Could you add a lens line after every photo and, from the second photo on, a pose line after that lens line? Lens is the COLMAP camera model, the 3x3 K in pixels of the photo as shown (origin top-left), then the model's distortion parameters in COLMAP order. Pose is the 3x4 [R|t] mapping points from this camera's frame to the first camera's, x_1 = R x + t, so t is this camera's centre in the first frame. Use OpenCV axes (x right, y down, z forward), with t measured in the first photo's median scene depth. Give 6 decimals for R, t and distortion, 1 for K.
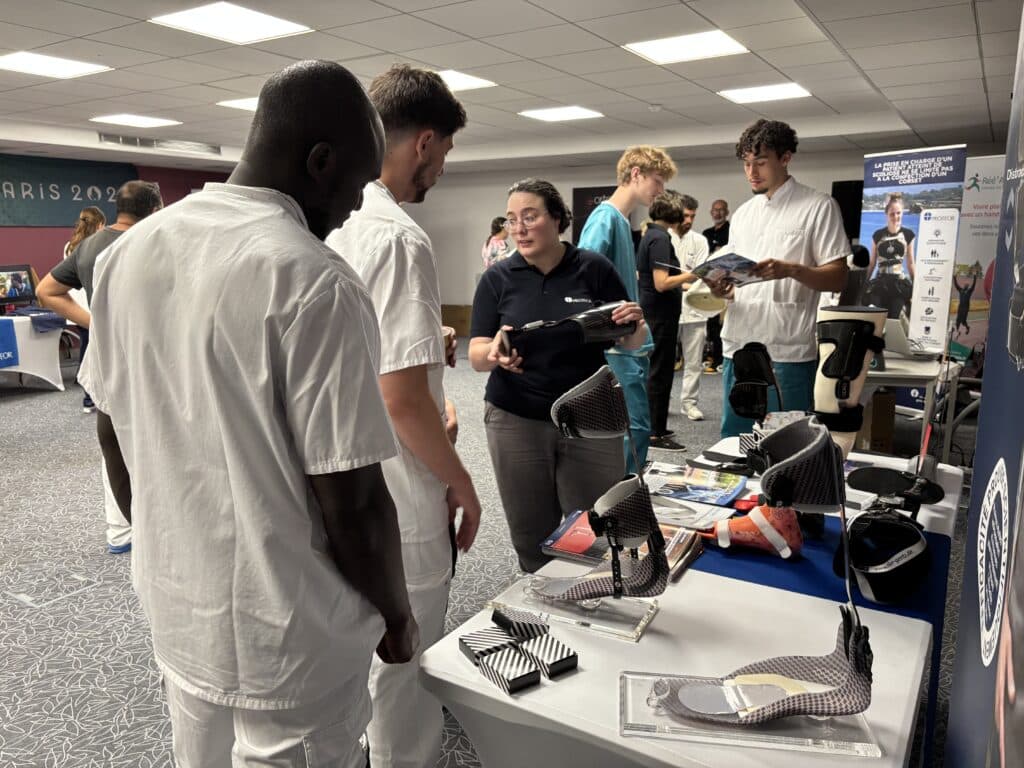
lens RADIAL K [[781.7, 0, 512.1], [0, 781.7, 382.8], [0, 0, 1]] dist [-0.012582, -0.003781]
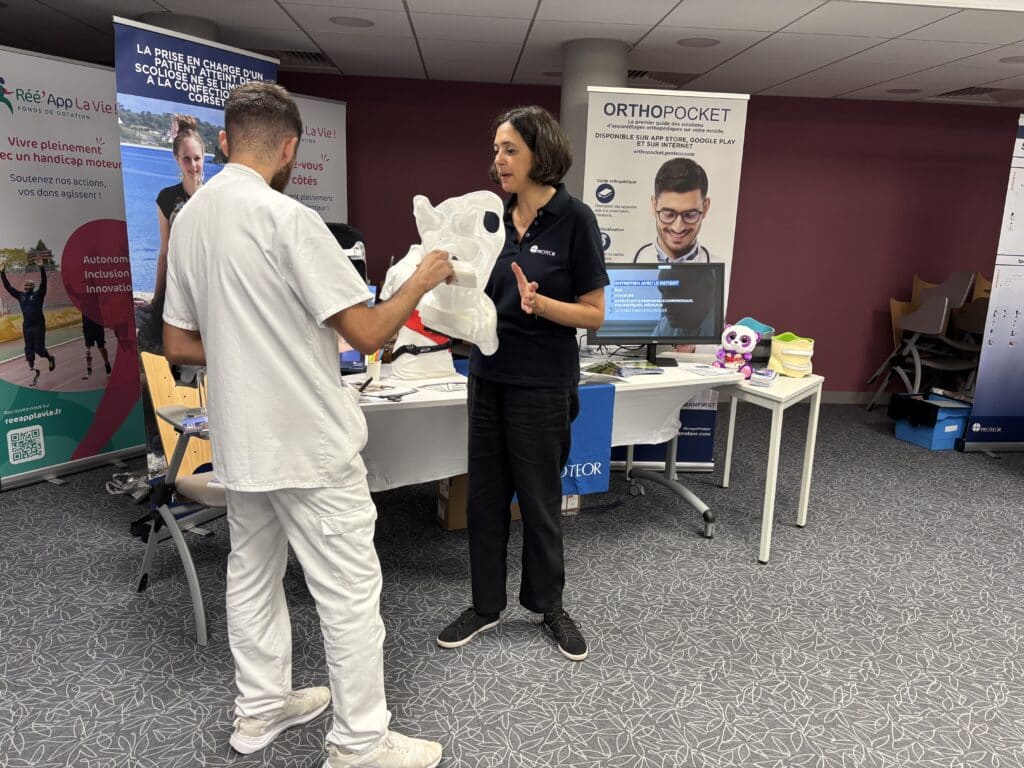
lens RADIAL K [[781.7, 0, 512.4], [0, 781.7, 383.7], [0, 0, 1]] dist [-0.012582, -0.003781]
pose [[-0.580308, -0.188637, 0.792249, -0.067122], [0.111096, 0.945374, 0.306472, -0.198075], [-0.806784, 0.265864, -0.527652, 1.073092]]
